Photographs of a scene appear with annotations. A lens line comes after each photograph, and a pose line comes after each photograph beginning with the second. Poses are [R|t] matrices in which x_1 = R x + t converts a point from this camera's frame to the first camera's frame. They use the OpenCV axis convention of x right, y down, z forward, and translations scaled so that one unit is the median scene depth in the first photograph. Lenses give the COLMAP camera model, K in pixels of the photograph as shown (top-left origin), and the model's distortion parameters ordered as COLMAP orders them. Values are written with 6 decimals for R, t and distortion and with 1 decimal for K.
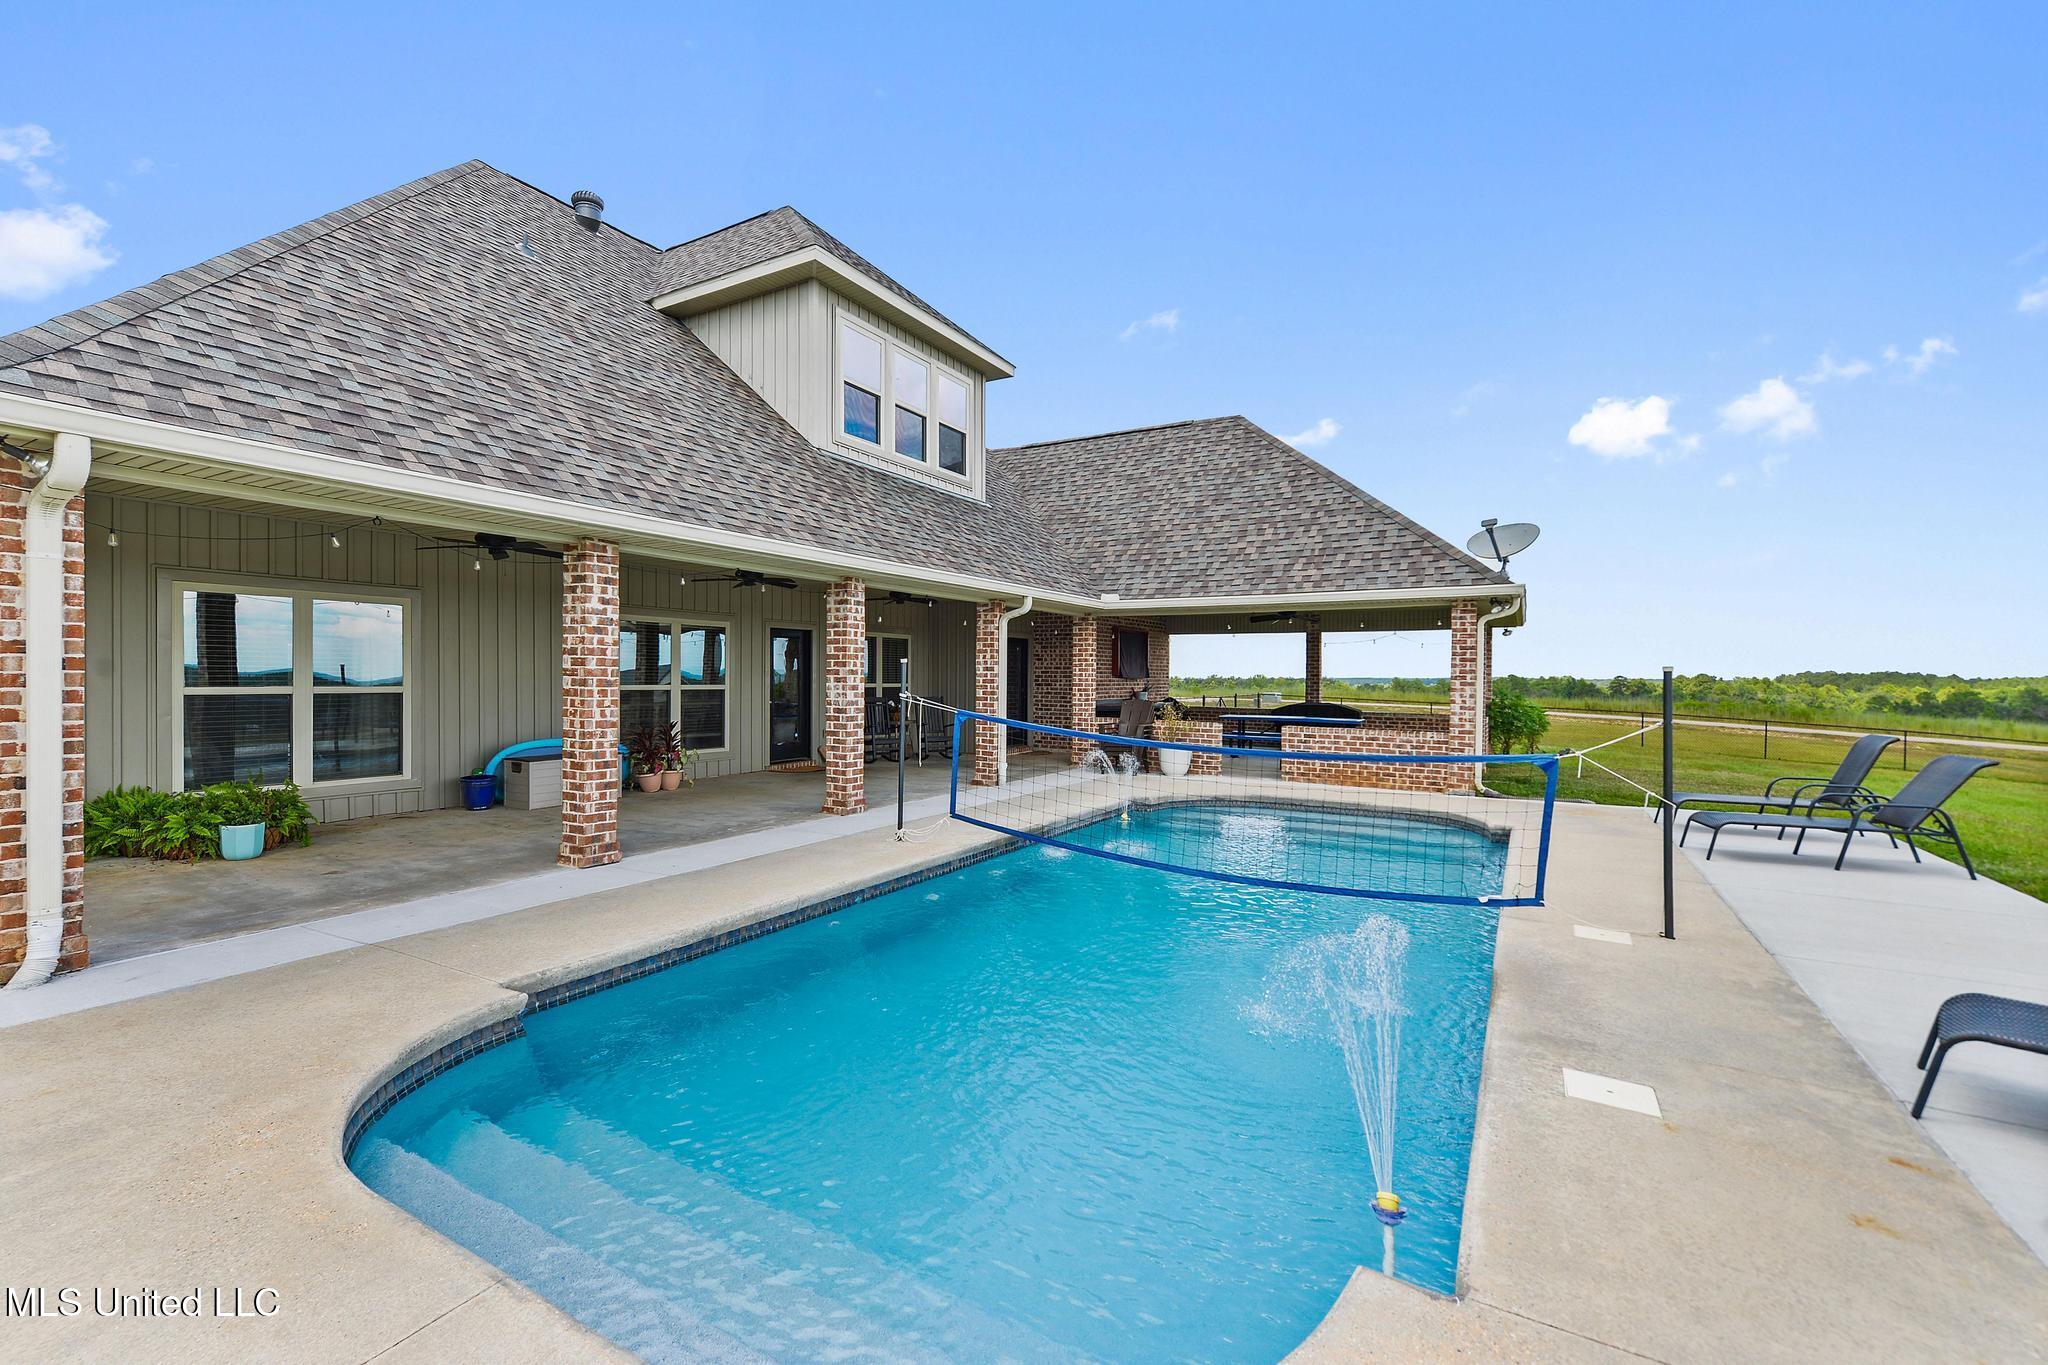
lens RADIAL K [[889.5, 0, 1002.1], [0, 889.5, 668.6], [0, 0, 1]] dist [0.008712, 0.000135]
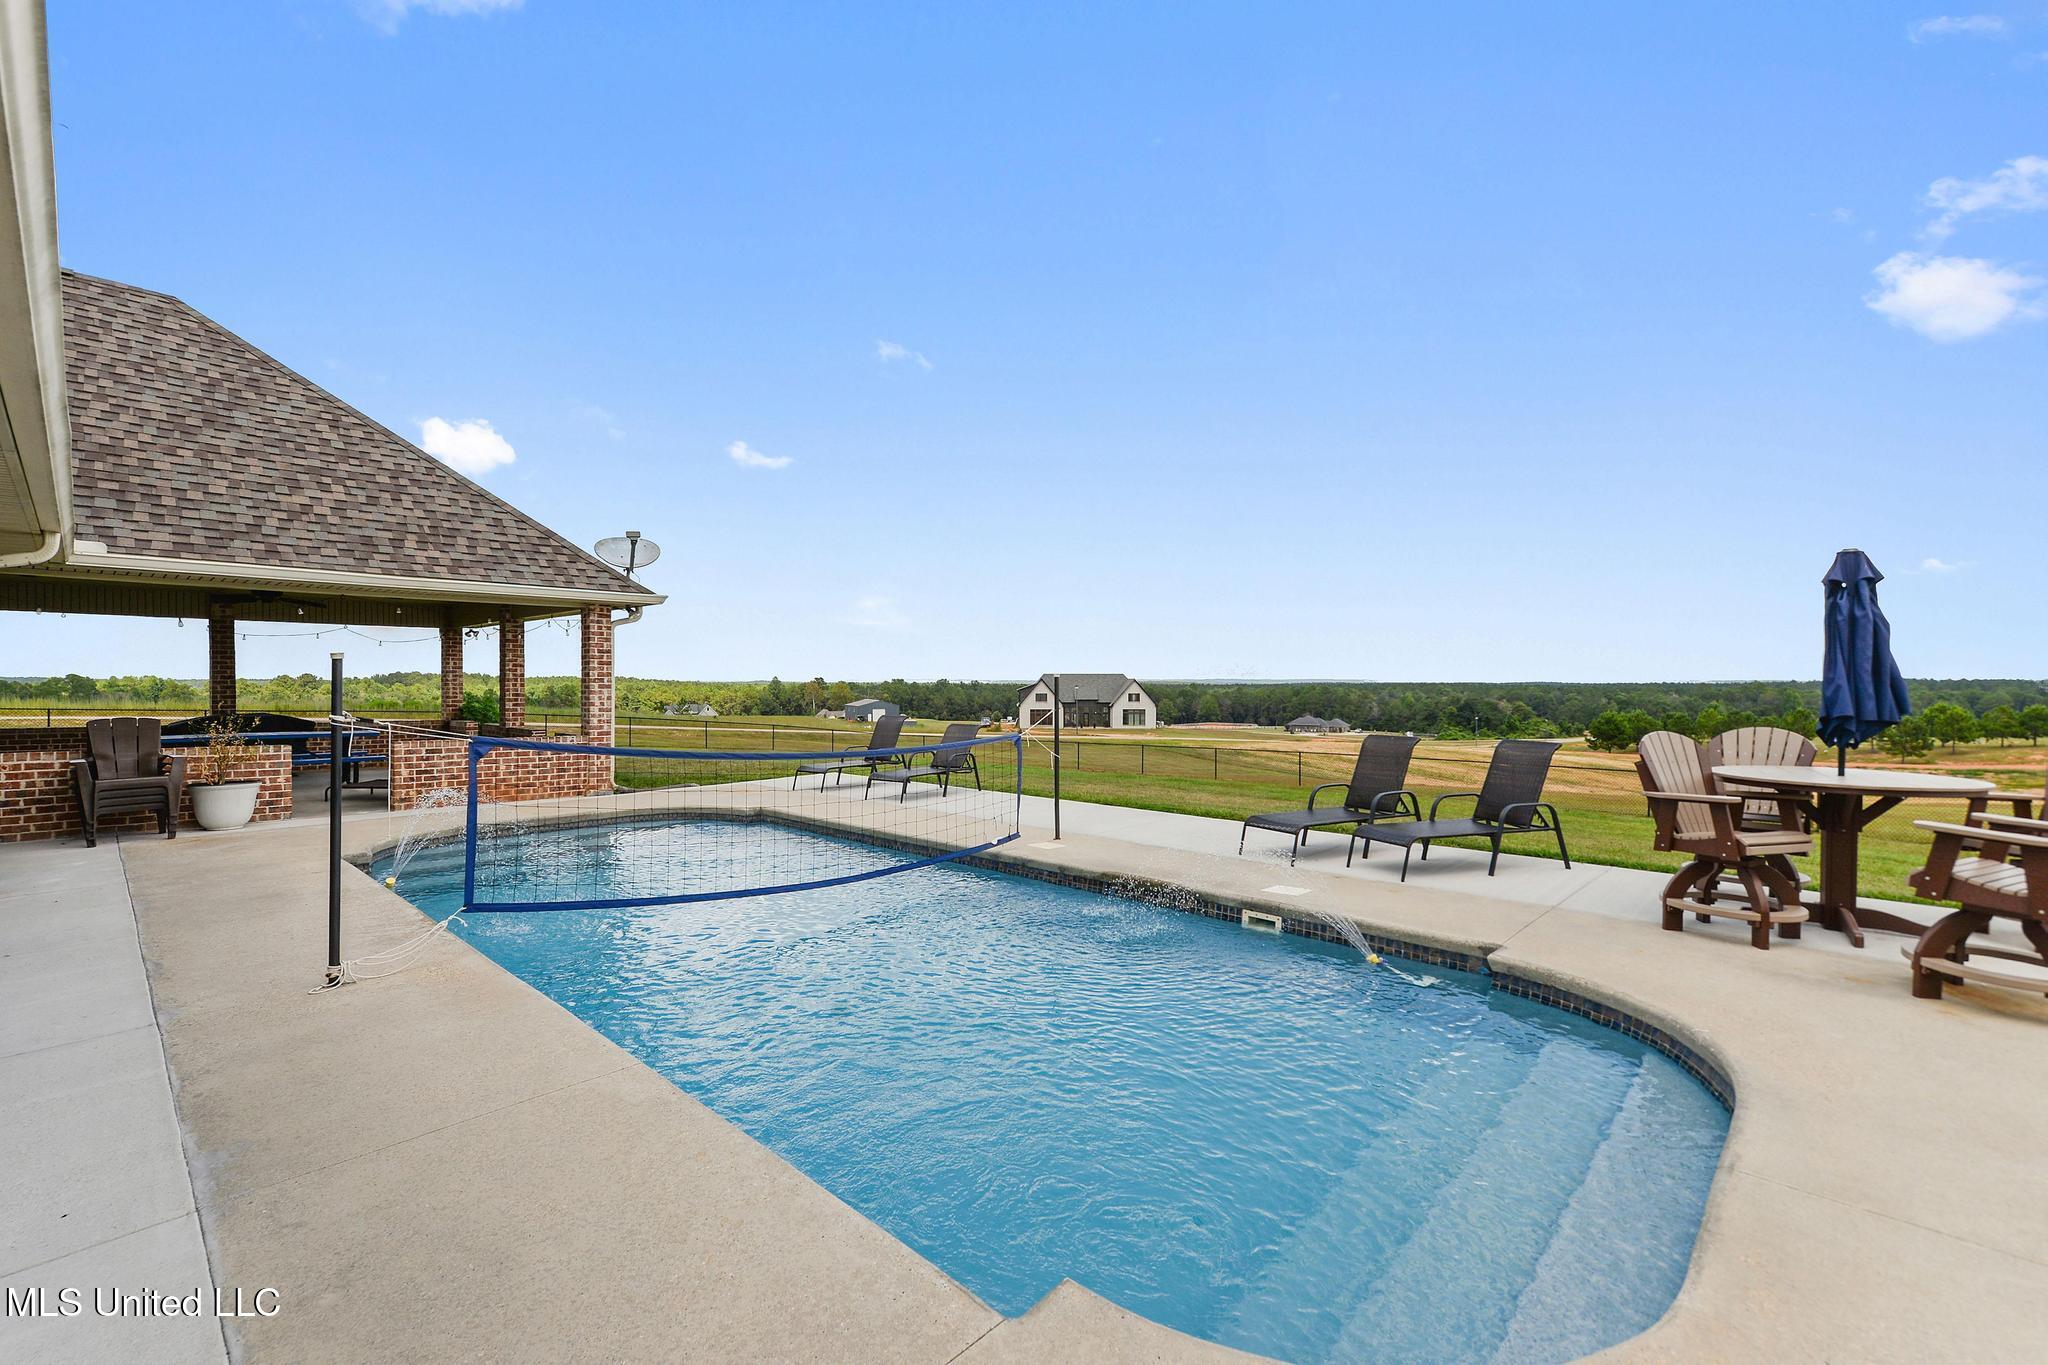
lens RADIAL K [[889.5, 0, 1002.1], [0, 889.5, 668.6], [0, 0, 1]] dist [0.008712, 0.000135]
pose [[0.217850, 0.007115, 0.975956, -0.347473], [-0.007533, 0.999956, -0.005609, -0.000770], [-0.975953, -0.006130, 0.217894, 0.298745]]
